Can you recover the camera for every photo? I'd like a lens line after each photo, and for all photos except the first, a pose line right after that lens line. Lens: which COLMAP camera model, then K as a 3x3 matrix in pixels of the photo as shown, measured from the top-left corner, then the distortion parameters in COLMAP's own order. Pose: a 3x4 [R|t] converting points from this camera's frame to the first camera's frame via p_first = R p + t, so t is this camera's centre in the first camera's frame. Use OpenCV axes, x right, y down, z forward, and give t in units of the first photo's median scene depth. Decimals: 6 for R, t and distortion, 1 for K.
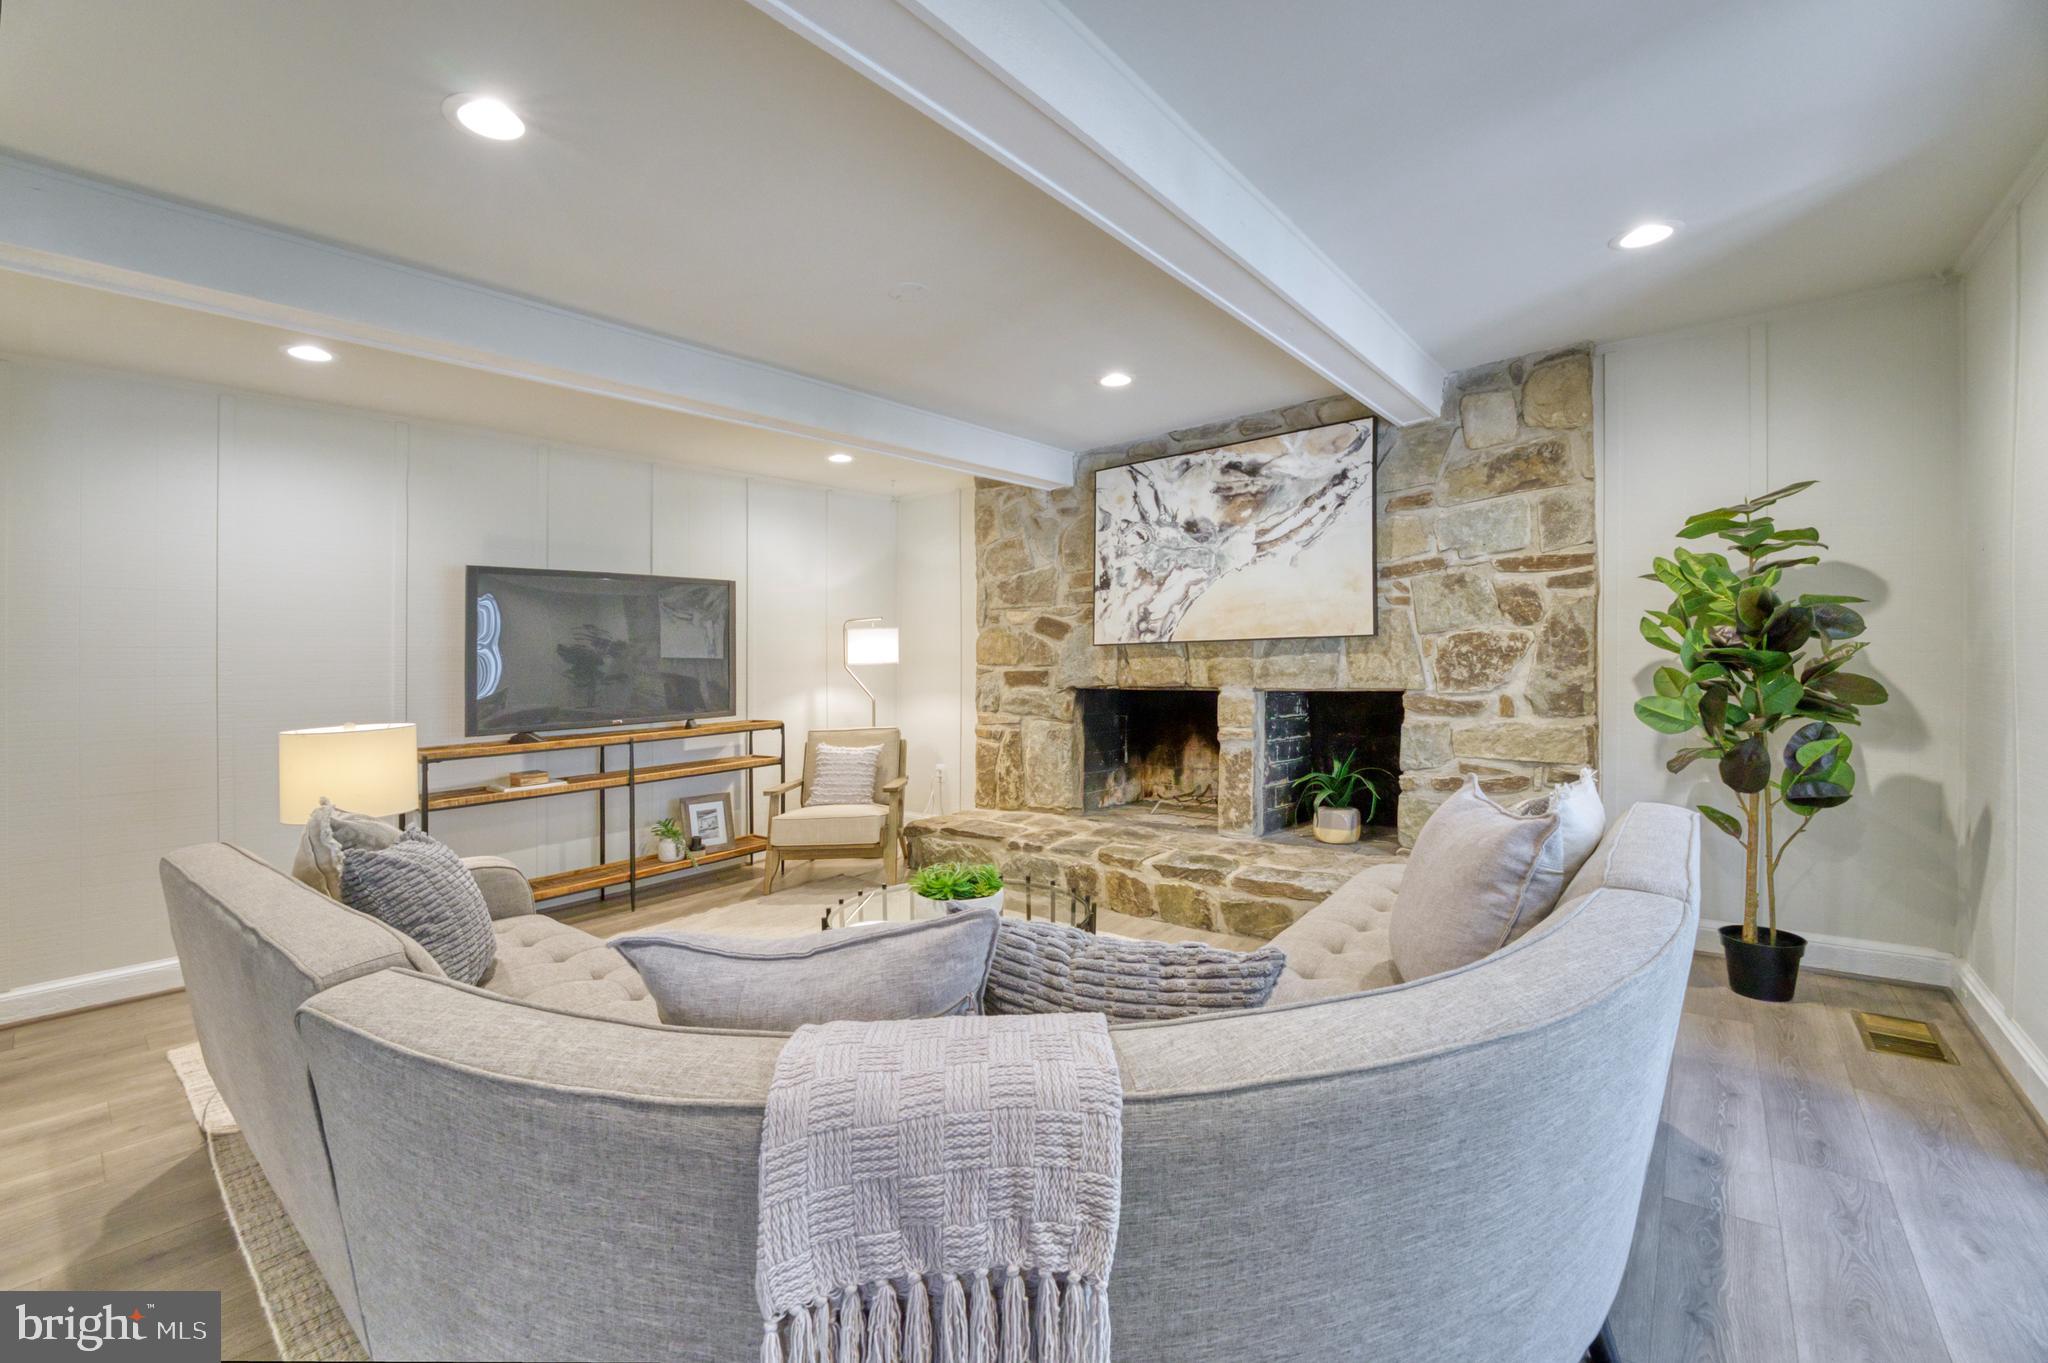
lens RADIAL K [[815.9, 0, 1014.9], [0, 815.9, 686.1], [0, 0, 1]] dist [-0.023451, 0.000485]
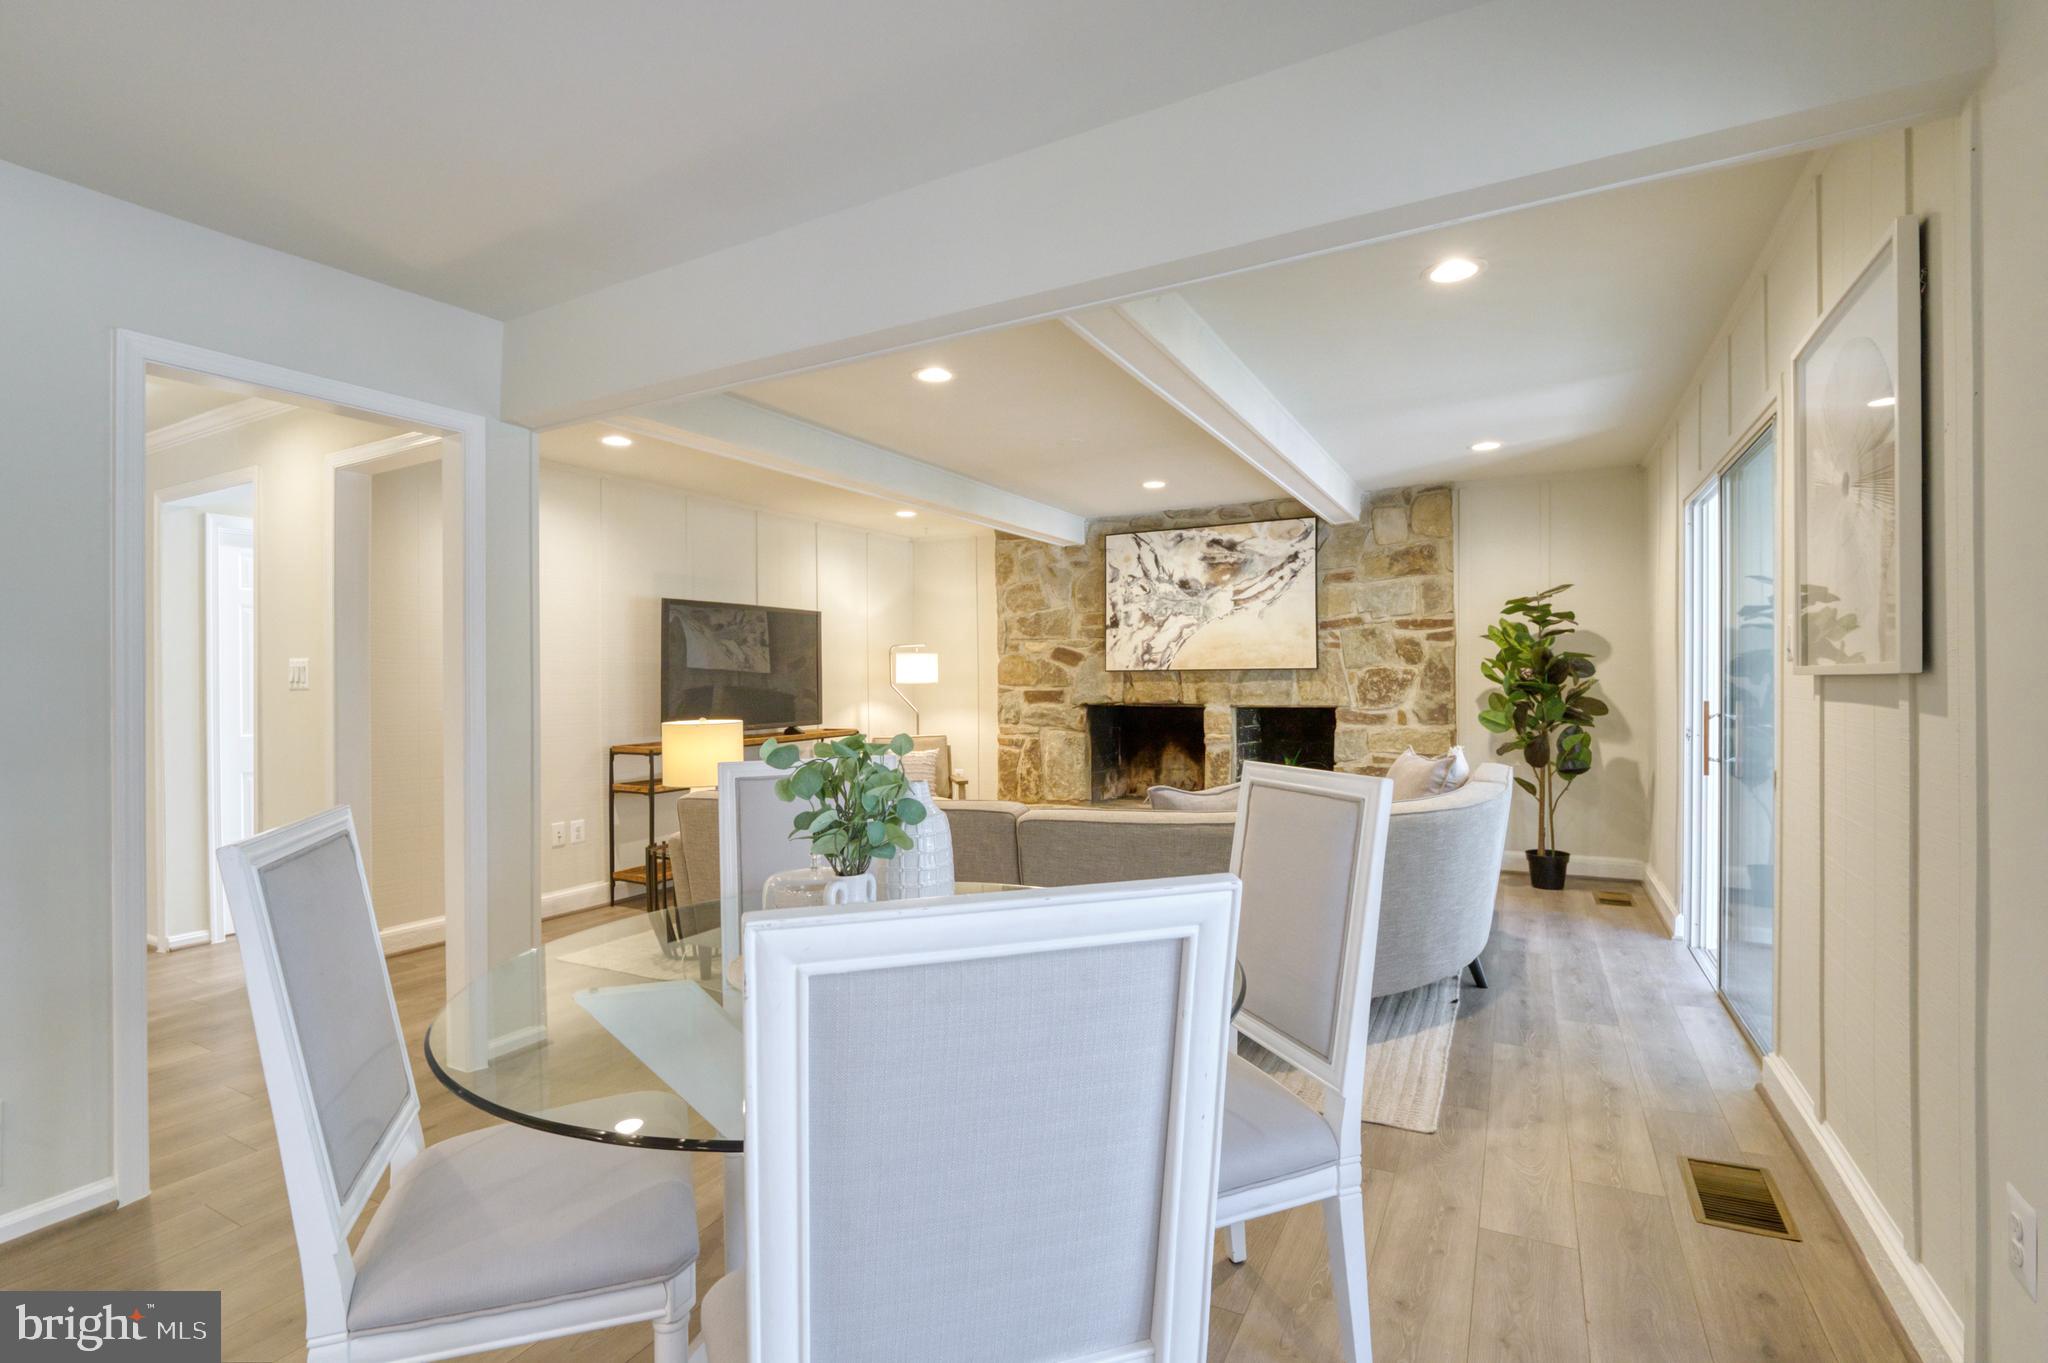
lens RADIAL K [[943.0, 0, 1024.9], [0, 943.0, 680.5], [0, 0, 1]] dist [-0.037713, -0.002191]
pose [[0.973475, 0.016268, 0.228213, -0.419123], [-0.008660, 0.999374, -0.034300, 0.019065], [-0.228628, 0.031414, 0.973007, -0.475525]]
